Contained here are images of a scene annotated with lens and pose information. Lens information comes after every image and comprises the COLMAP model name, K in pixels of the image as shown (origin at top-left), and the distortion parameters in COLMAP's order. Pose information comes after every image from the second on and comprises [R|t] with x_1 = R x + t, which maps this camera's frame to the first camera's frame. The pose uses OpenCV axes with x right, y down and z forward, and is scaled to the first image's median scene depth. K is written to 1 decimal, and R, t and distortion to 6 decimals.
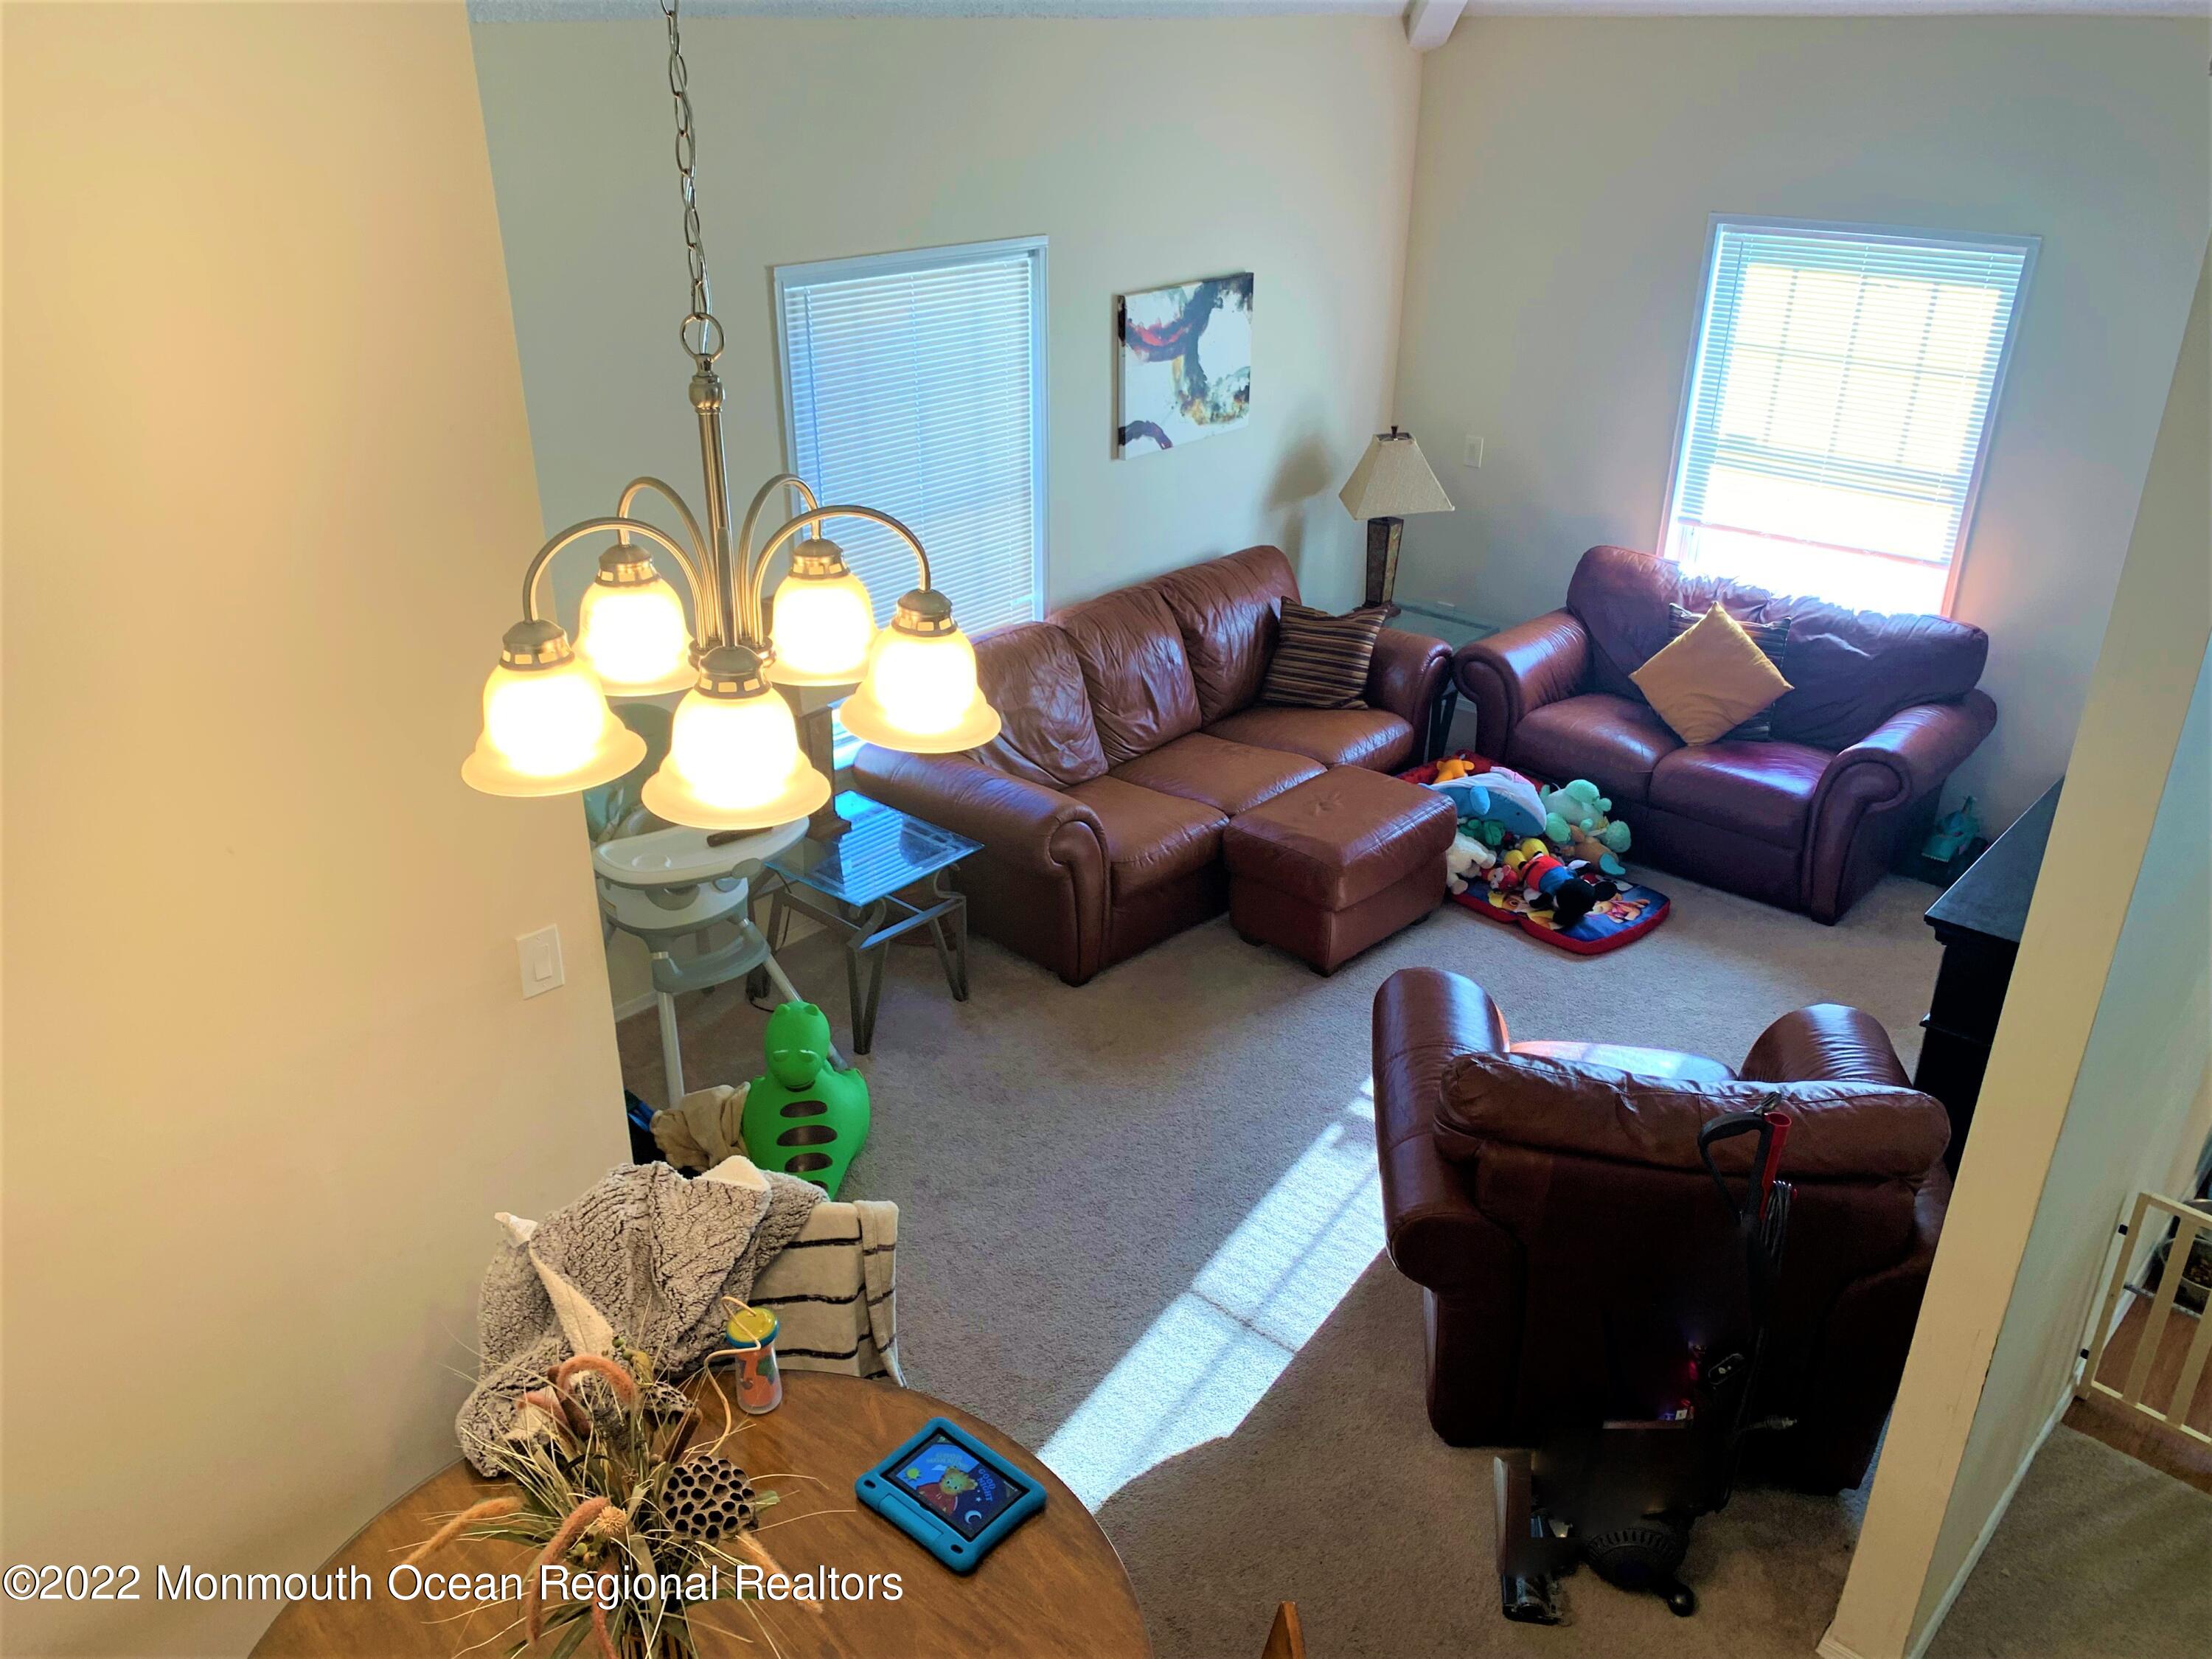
lens RADIAL K [[1656.2, 0, 1068.1], [0, 1656.2, 831.6], [0, 0, 1]] dist [0.106171, -0.179043]
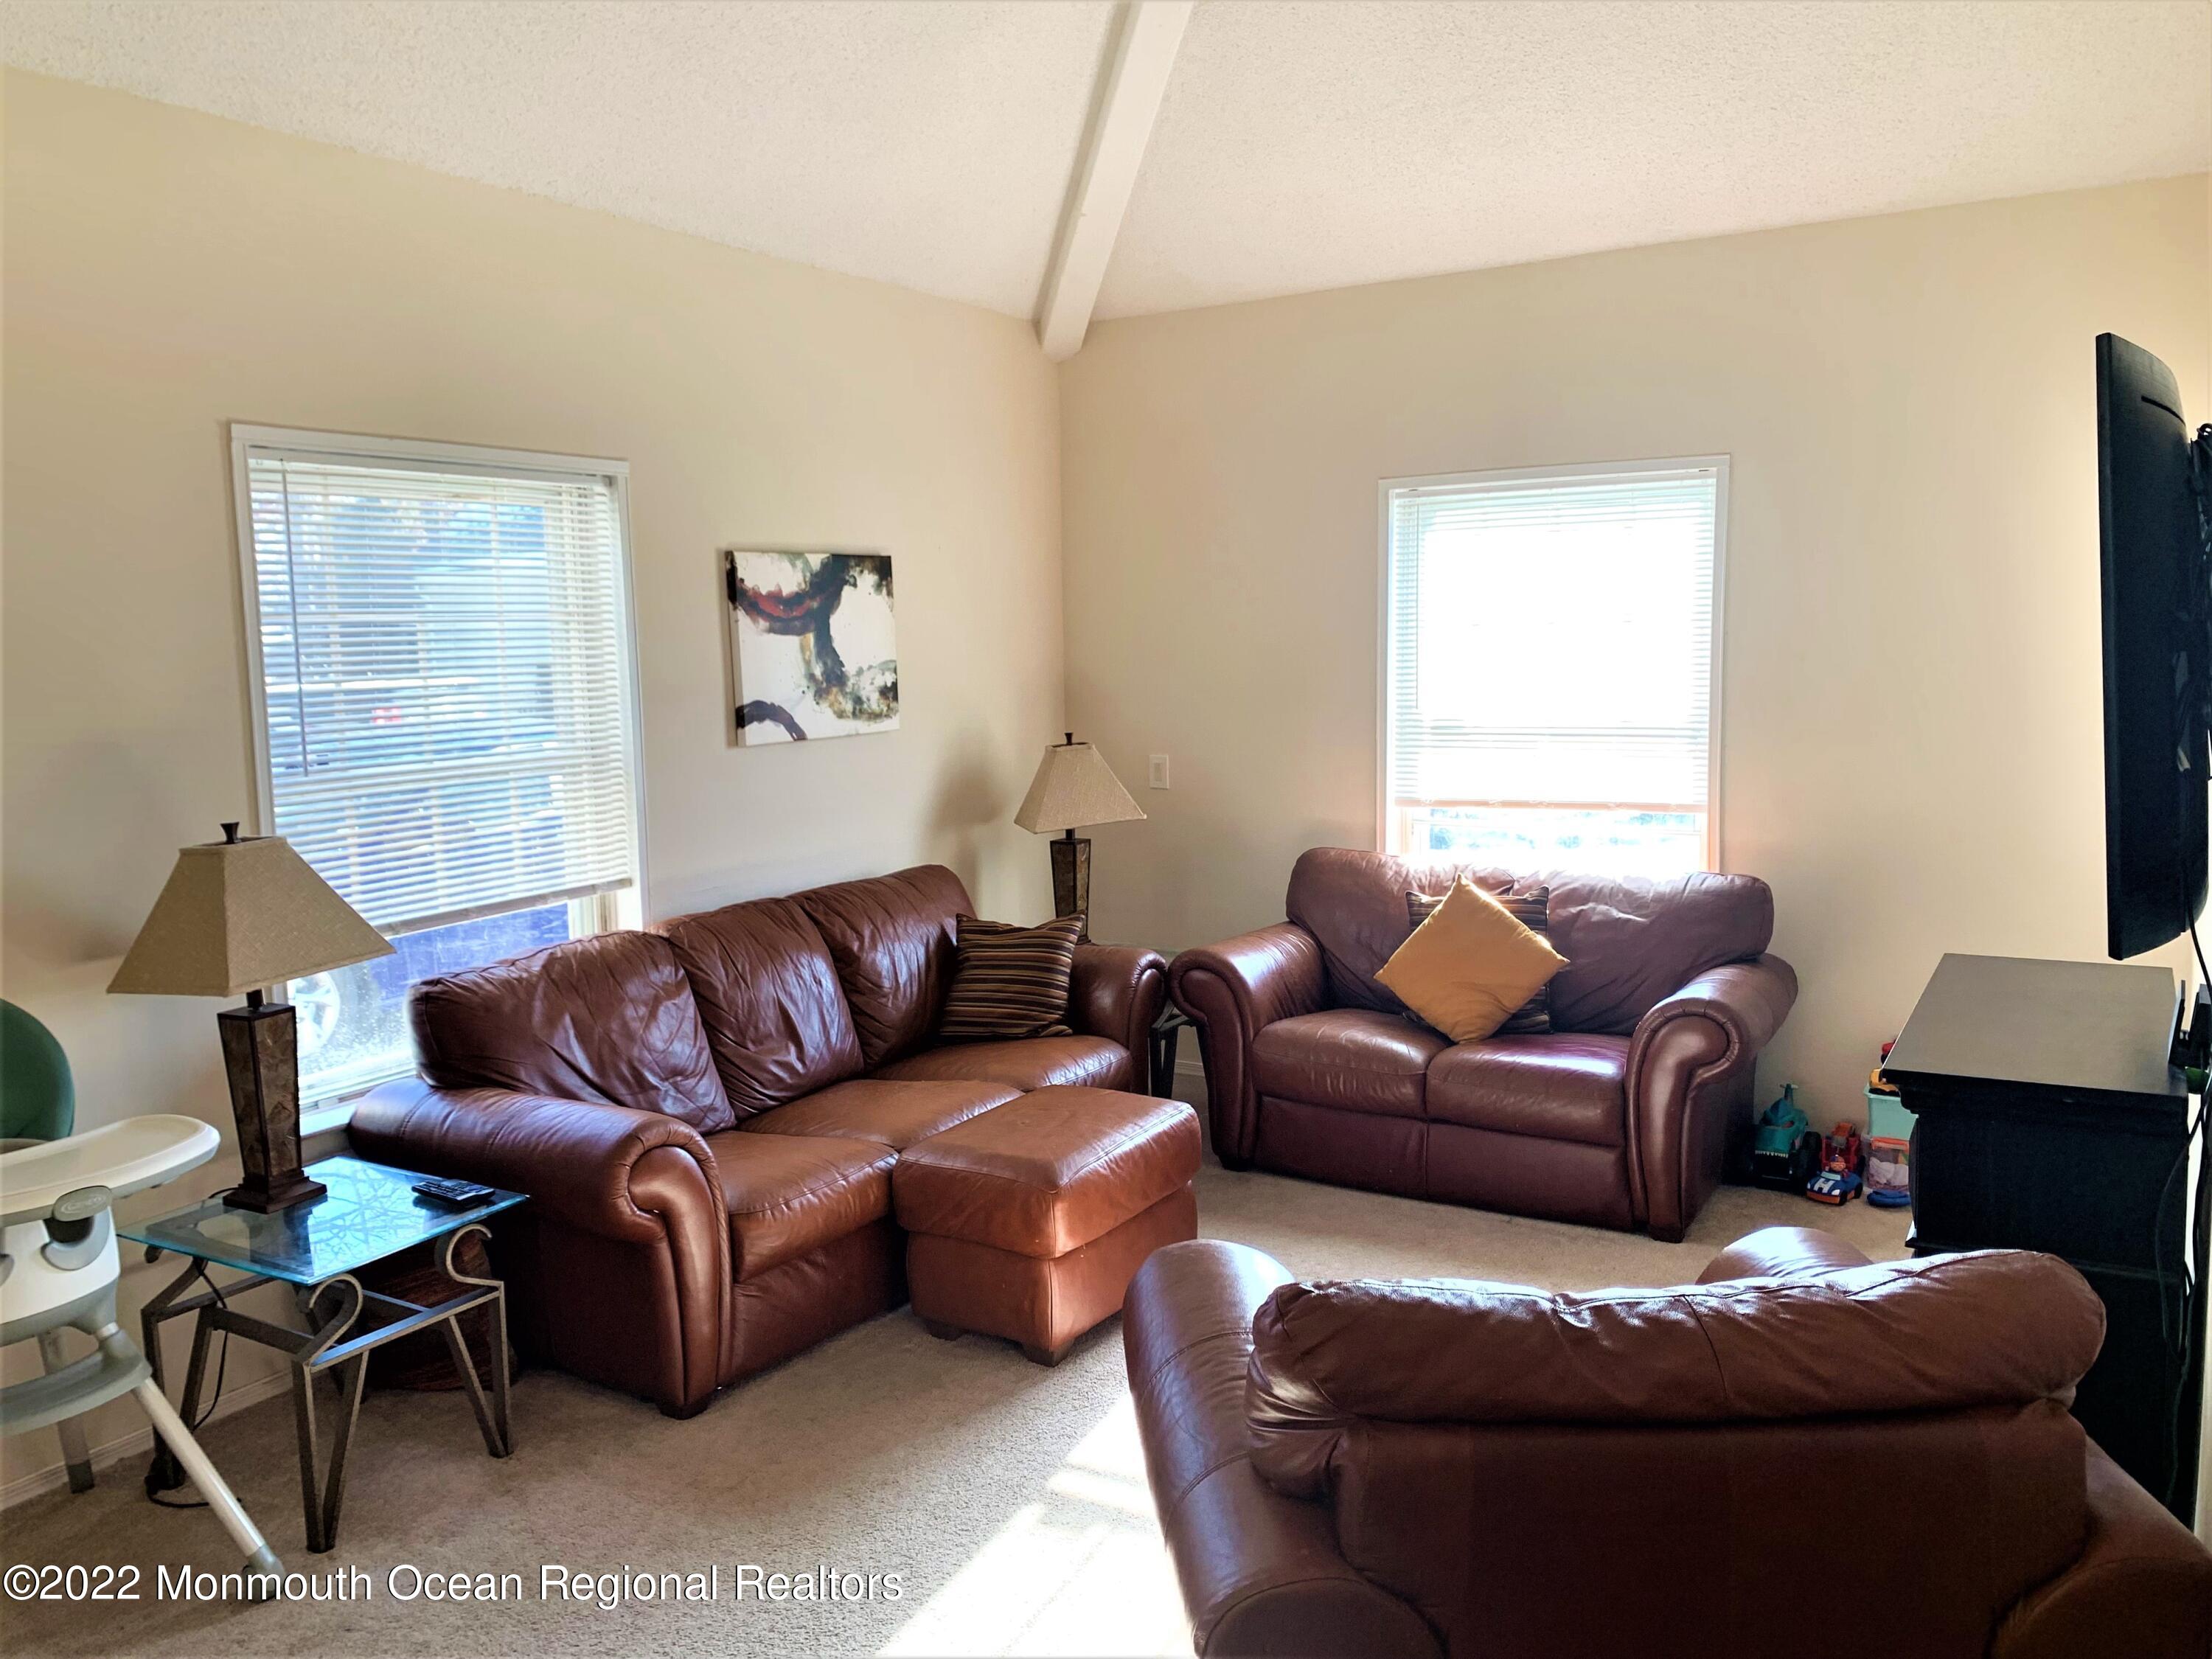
lens RADIAL K [[1665.7, 0, 1075.3], [0, 1665.7, 827.5], [0, 0, 1]] dist [0.084130, -0.142432]
pose [[0.980746, -0.040601, 0.191019, 0.034844], [0.101972, 0.940680, -0.323610, 0.092698], [-0.166549, 0.336858, 0.926708, 0.238376]]
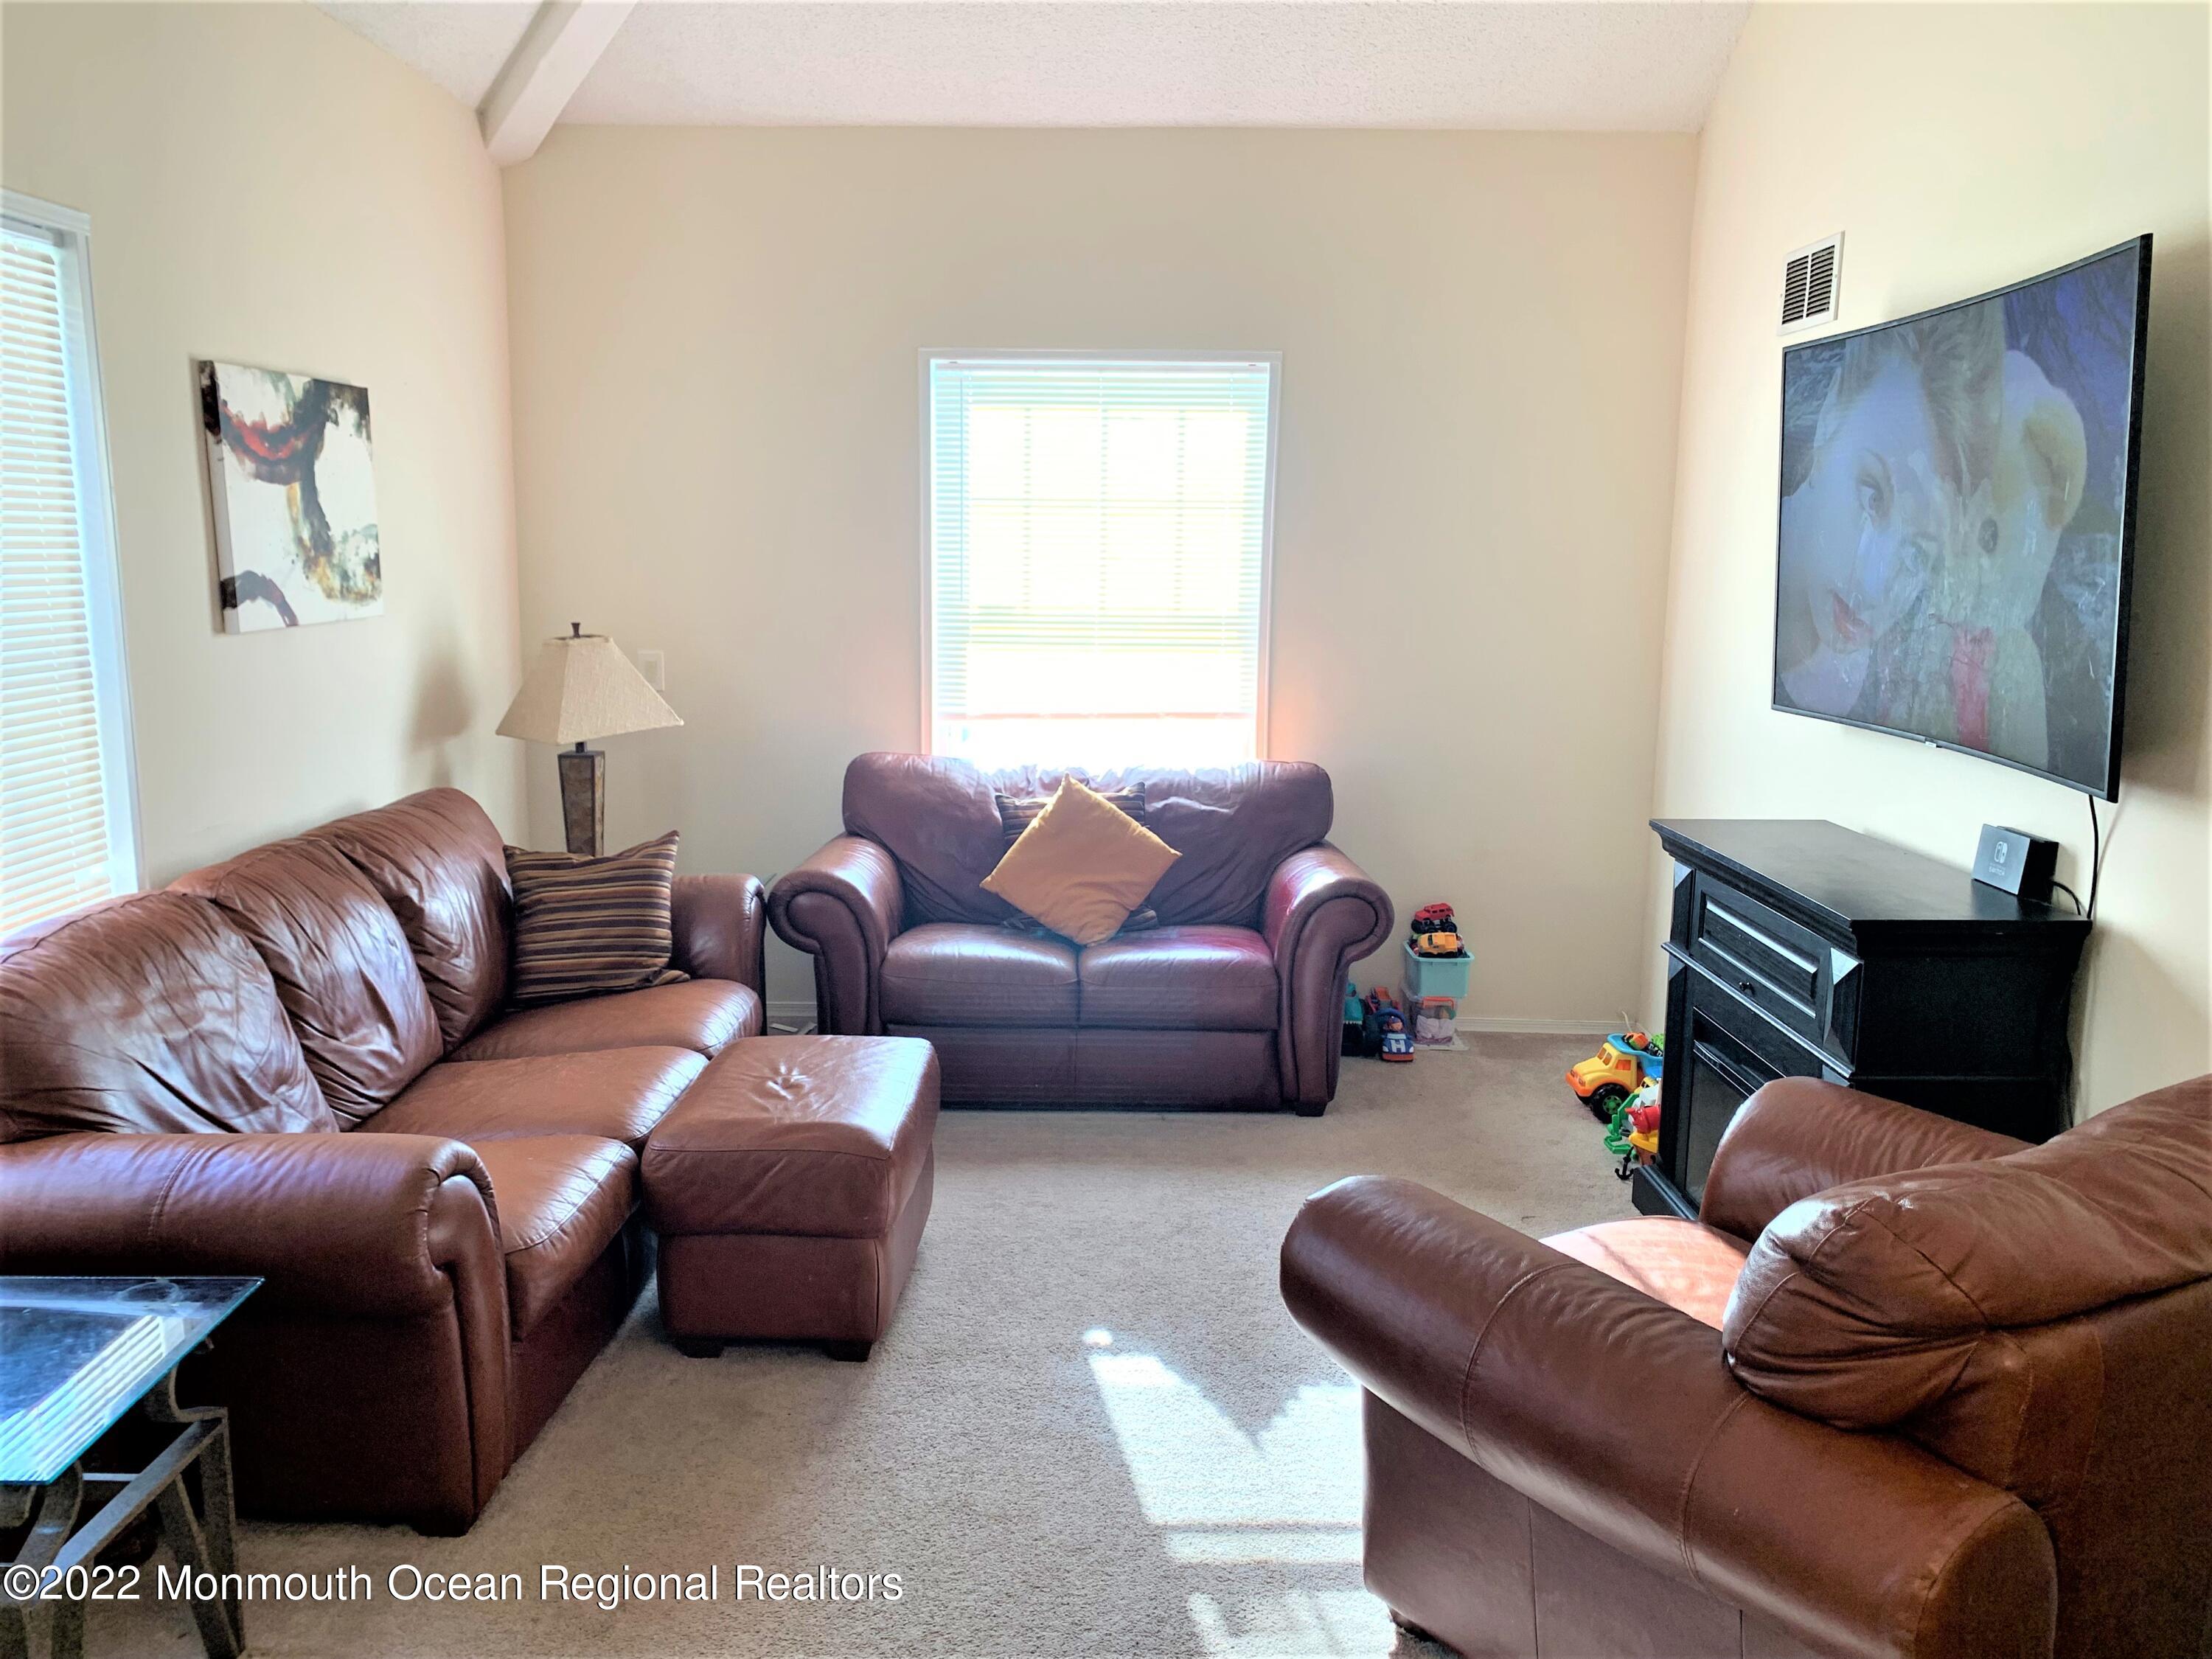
lens RADIAL K [[1690.3, 0, 1059.1], [0, 1690.3, 836.7], [0, 0, 1]] dist [0.028921, -0.000429]
pose [[0.745786, -0.102842, 0.658200, -0.155729], [0.277818, 0.946011, -0.166976, 0.027779], [-0.605492, 0.307388, 0.734093, 0.404249]]
